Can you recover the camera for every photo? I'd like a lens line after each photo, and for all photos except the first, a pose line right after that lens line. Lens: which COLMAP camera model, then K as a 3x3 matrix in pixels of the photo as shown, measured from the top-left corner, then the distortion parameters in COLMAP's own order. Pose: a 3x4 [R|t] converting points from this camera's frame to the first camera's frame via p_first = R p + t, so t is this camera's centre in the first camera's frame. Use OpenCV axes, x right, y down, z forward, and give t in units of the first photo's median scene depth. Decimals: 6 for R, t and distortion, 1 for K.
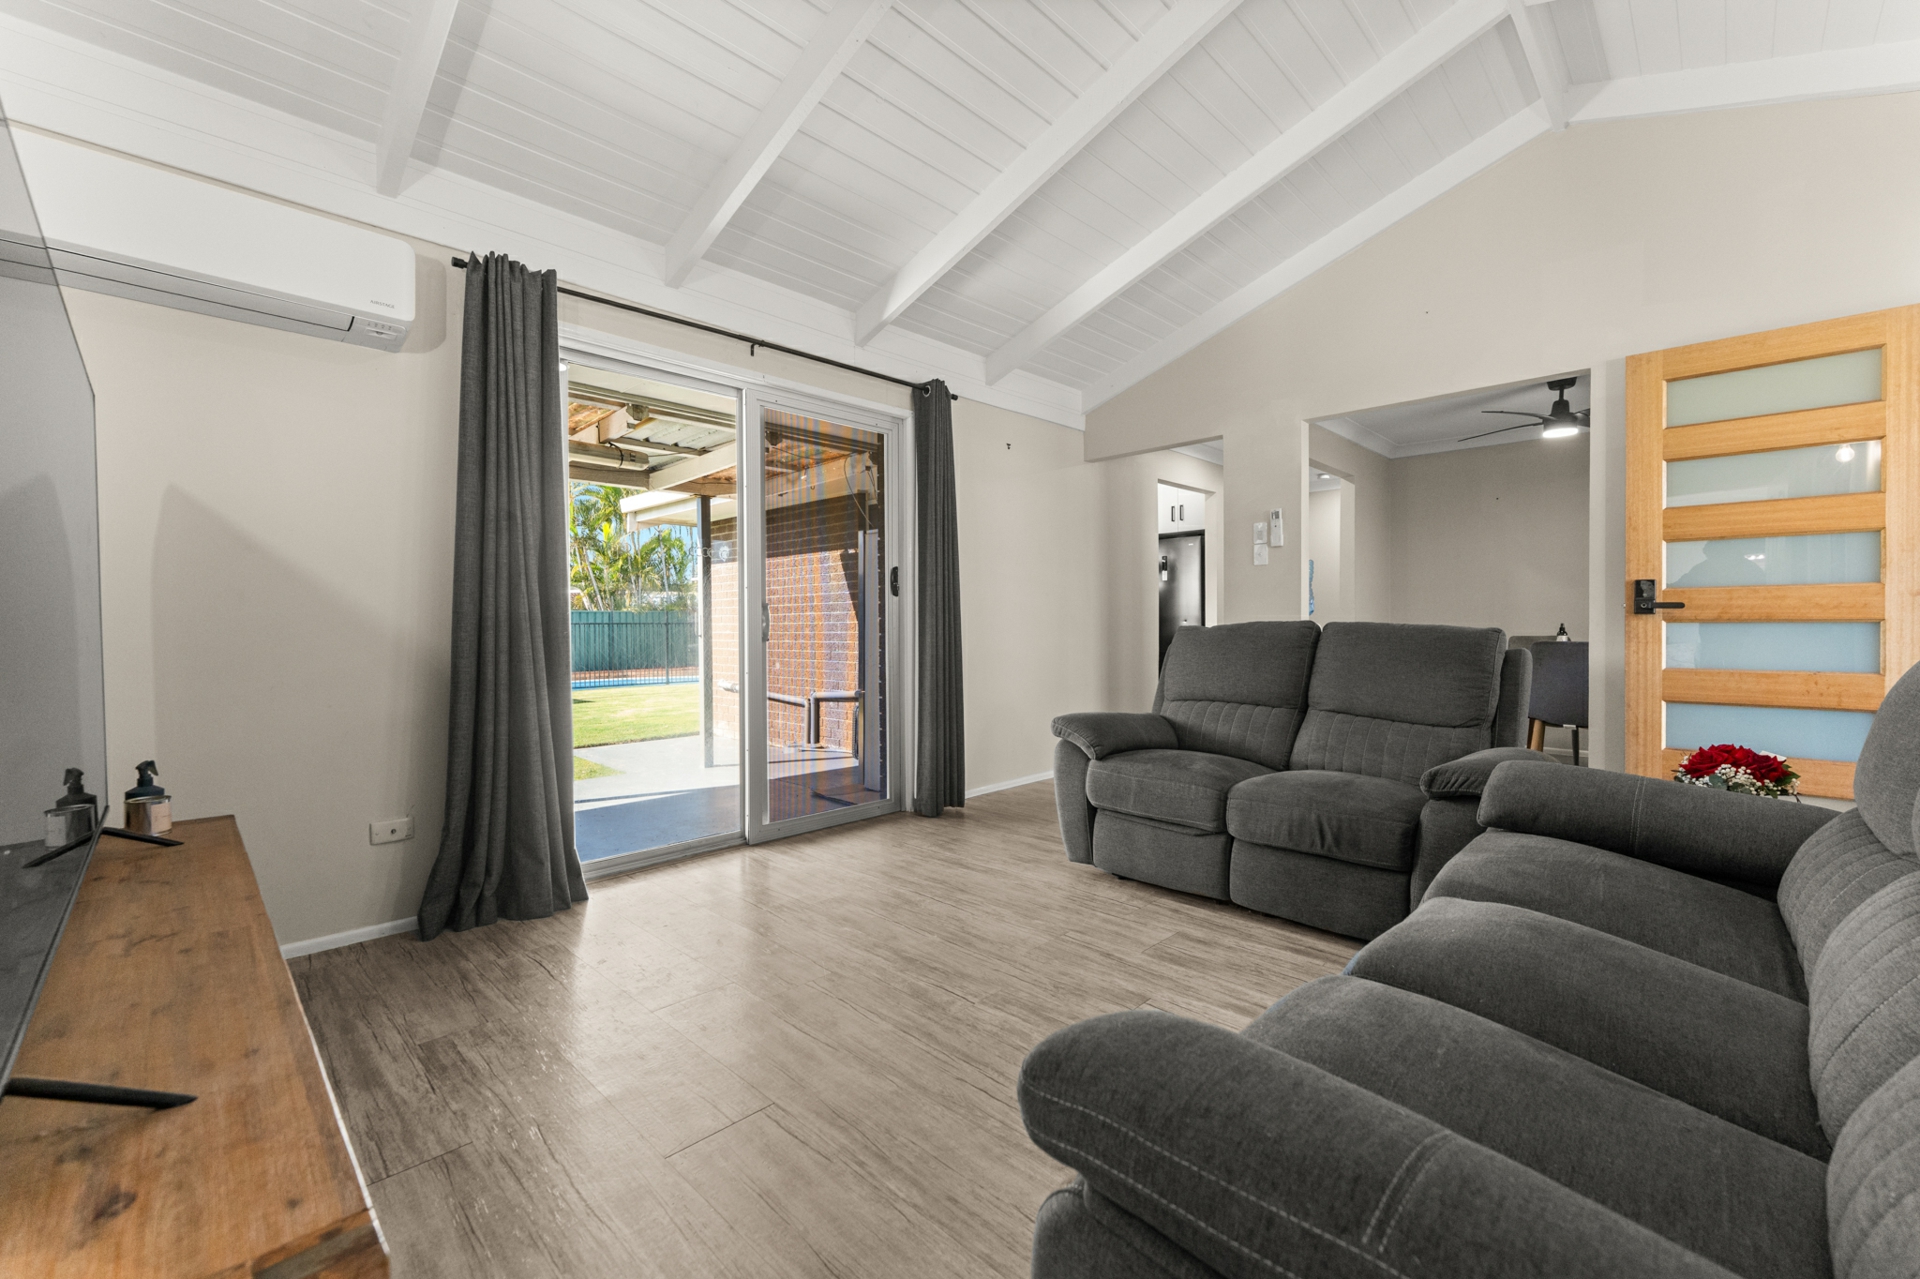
lens RADIAL K [[778.4, 0, 960.0], [0, 778.4, 639.5], [0, 0, 1]] dist [-0.000295, -0.000024]
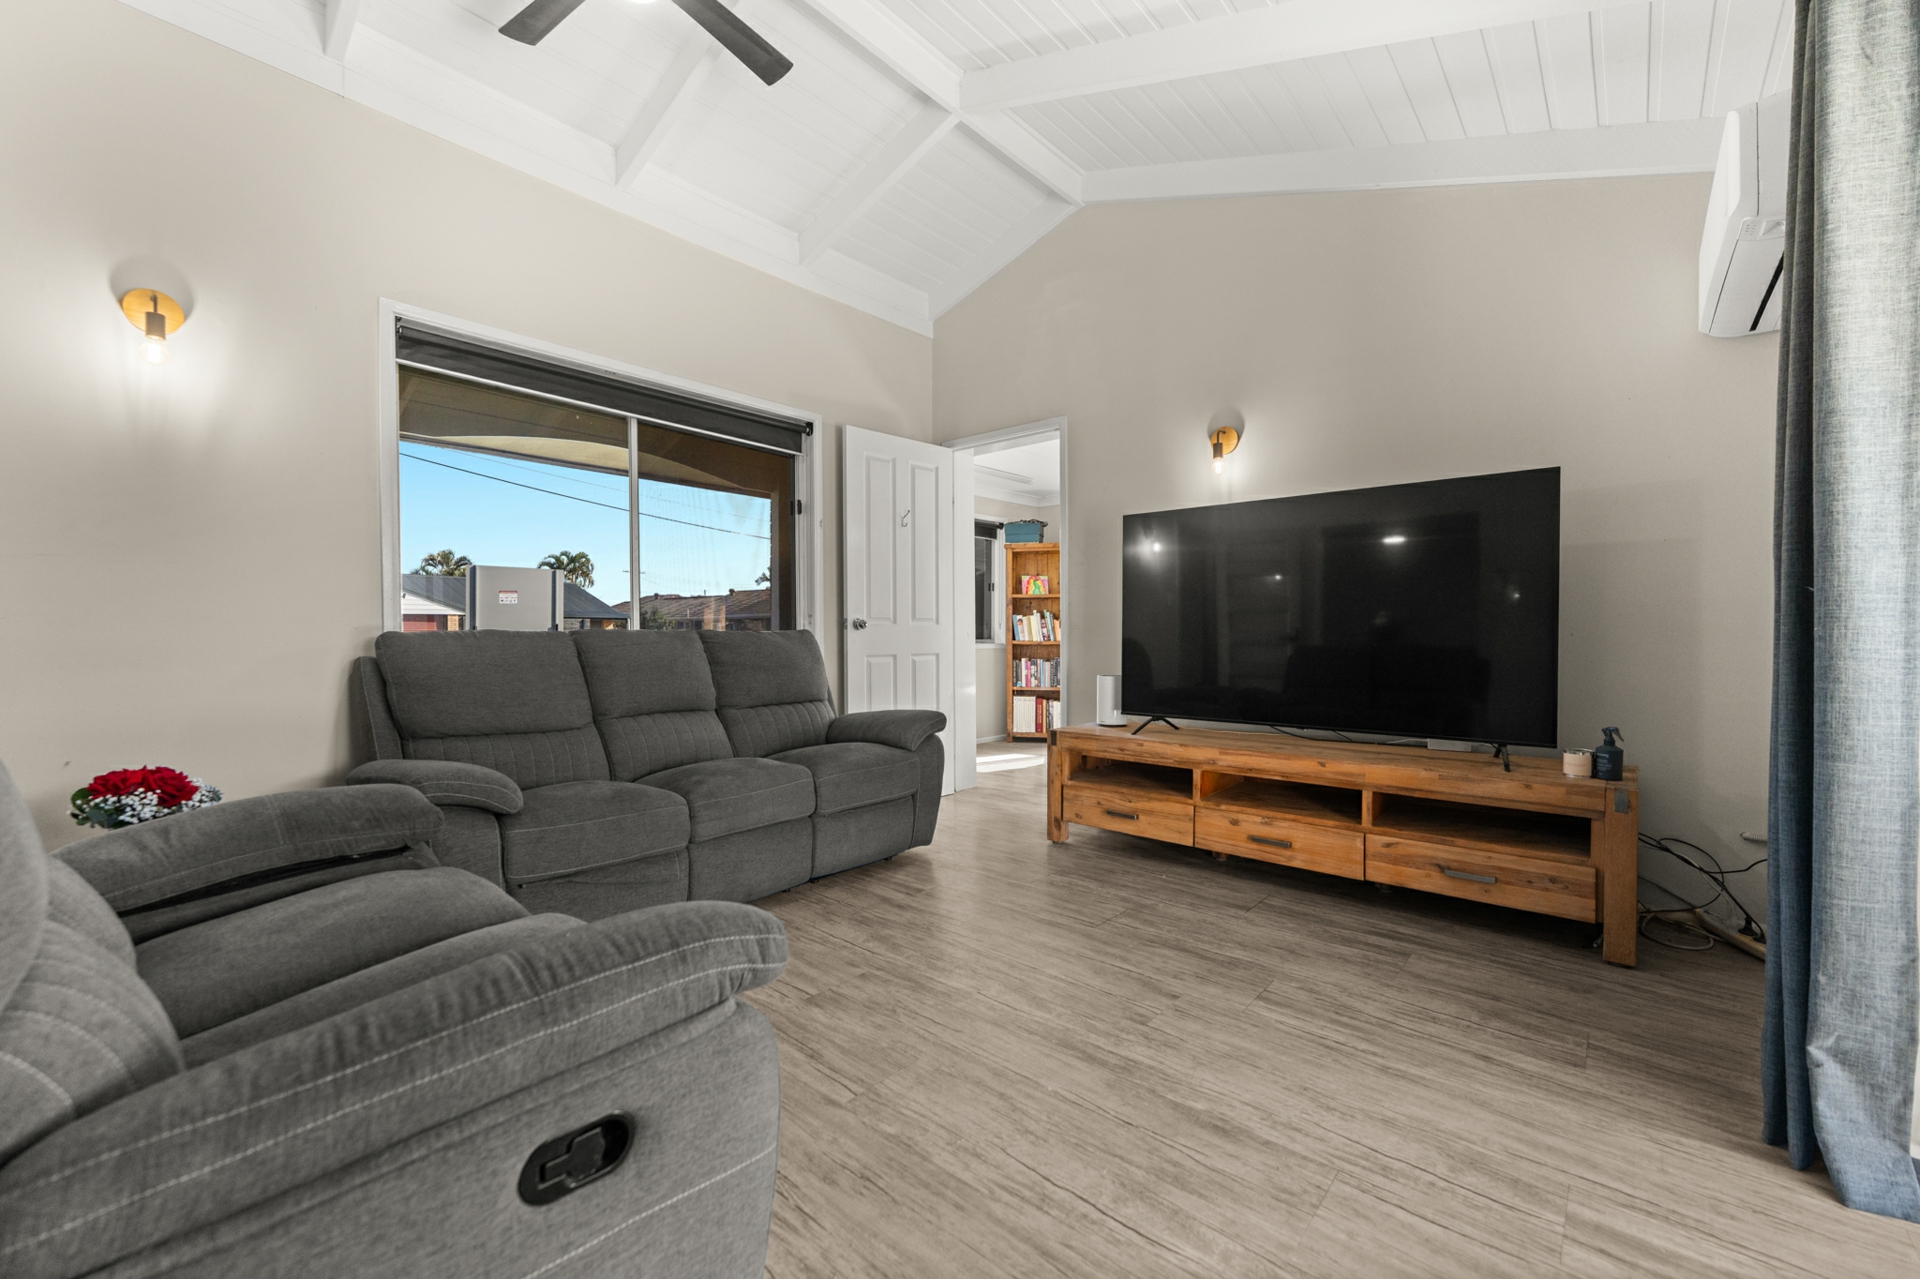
lens RADIAL K [[776.7, 0, 960.0], [0, 776.7, 639.5], [0, 0, 1]] dist [0.000536, 0.000023]
pose [[-0.997945, 0.008619, -0.063488, 0.091029], [0.006832, 0.999575, 0.028324, -0.025385], [0.063705, 0.027832, -0.997581, 1.760365]]
